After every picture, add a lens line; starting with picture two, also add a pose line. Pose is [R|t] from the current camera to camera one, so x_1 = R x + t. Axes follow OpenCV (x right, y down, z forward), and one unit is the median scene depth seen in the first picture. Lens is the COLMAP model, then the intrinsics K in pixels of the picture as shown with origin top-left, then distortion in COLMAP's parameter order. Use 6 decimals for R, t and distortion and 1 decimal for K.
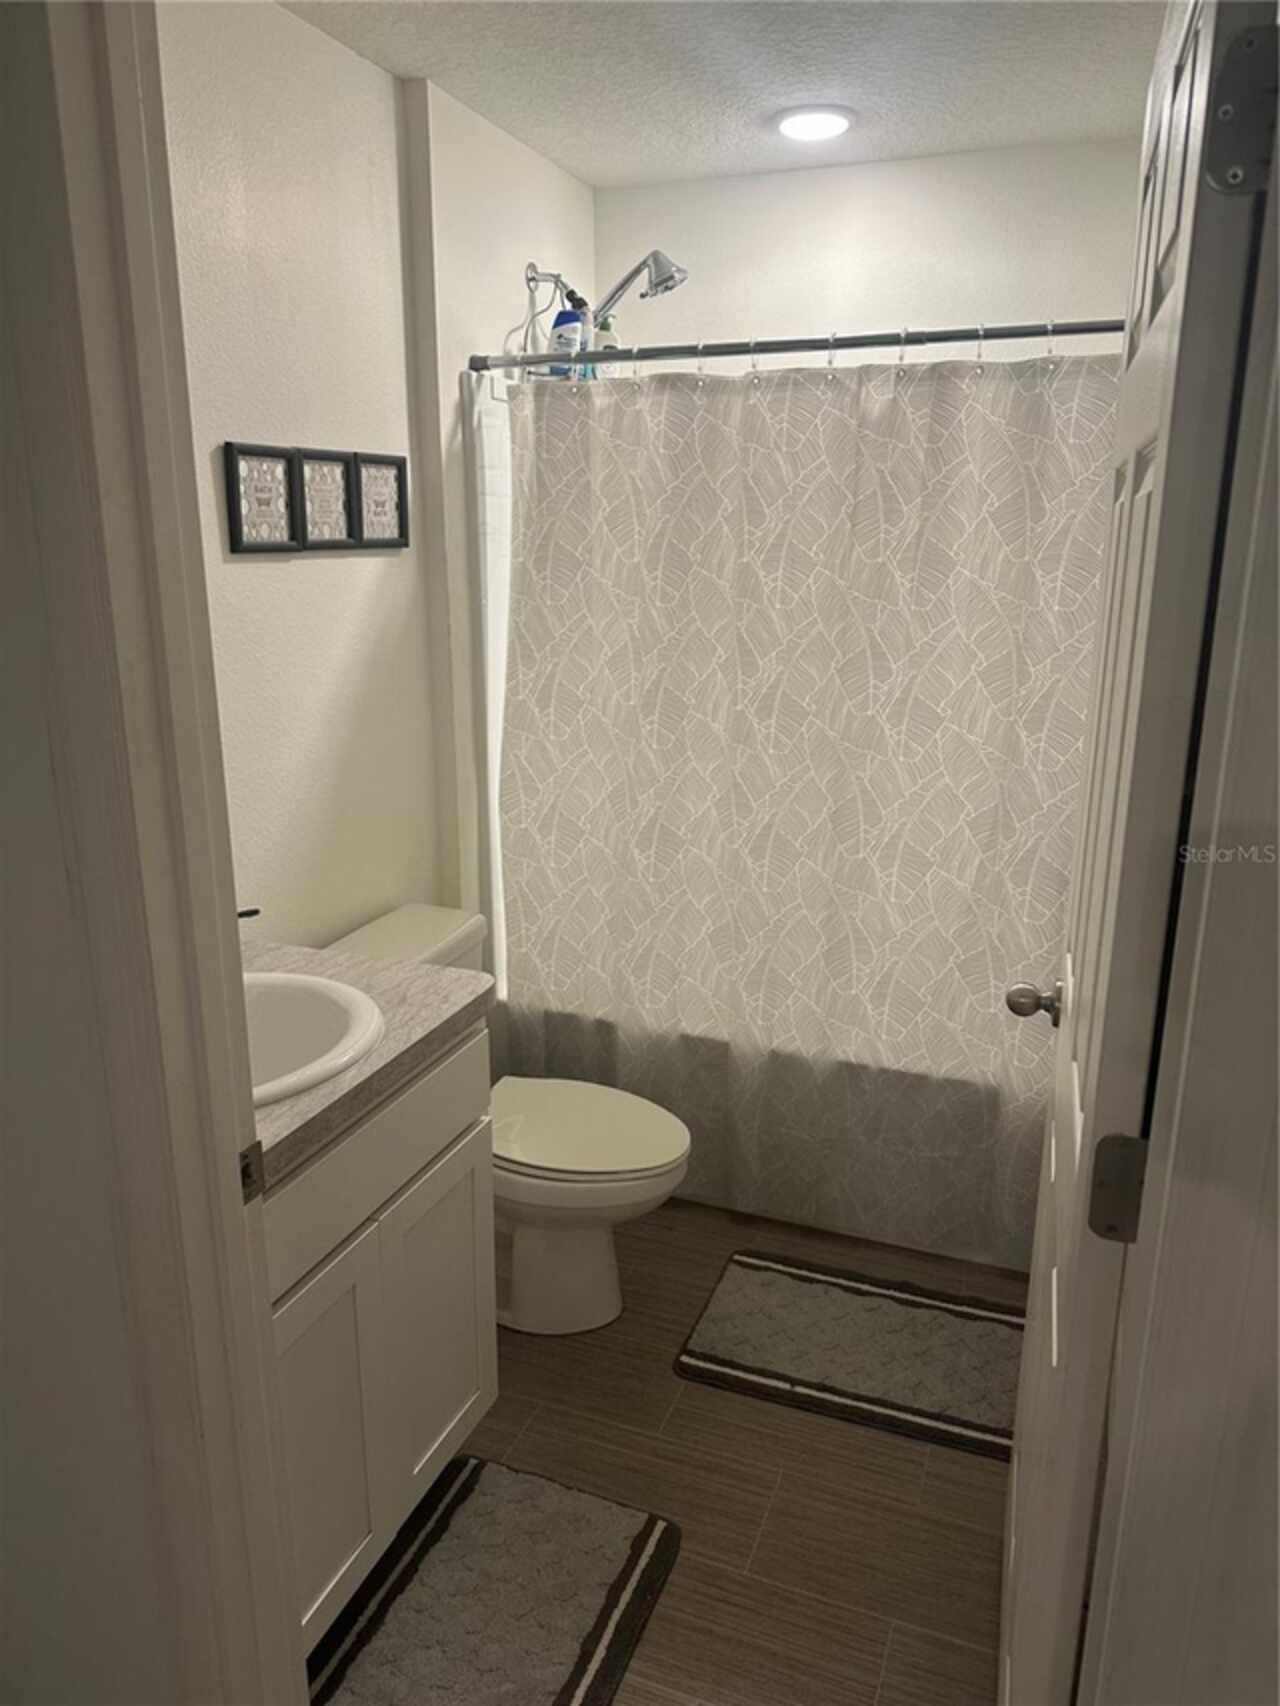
lens RADIAL K [[1205.9, 0, 635.5], [0, 1205.9, 853.9], [0, 0, 1]] dist [0.022662, -0.005139]
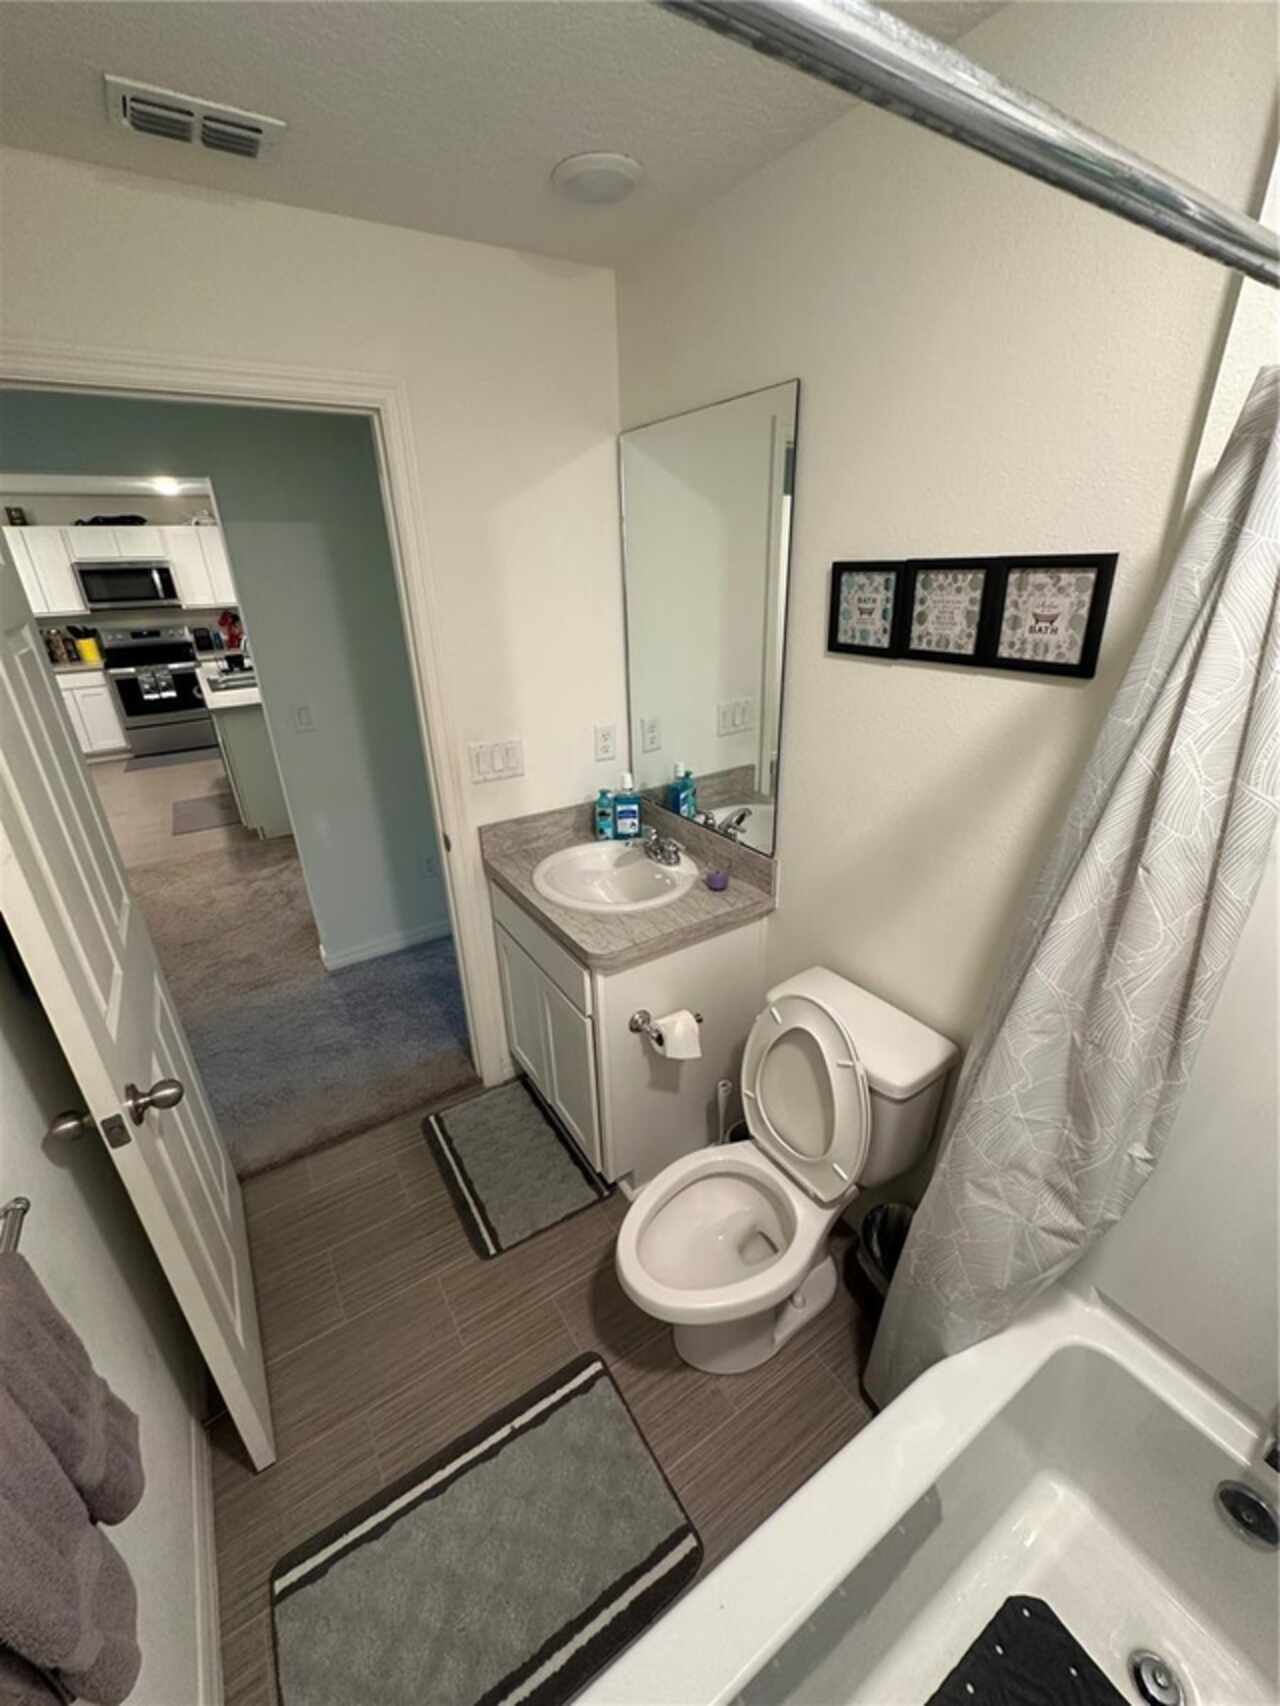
lens RADIAL K [[681.0, 0, 636.1], [0, 681.0, 850.3], [0, 0, 1]] dist [0.002759, -0.000192]
pose [[-0.591192, 0.325036, -0.738135, 0.358250], [-0.189137, 0.833805, 0.518649, -0.368990], [0.784040, 0.446230, -0.431462, 1.126140]]
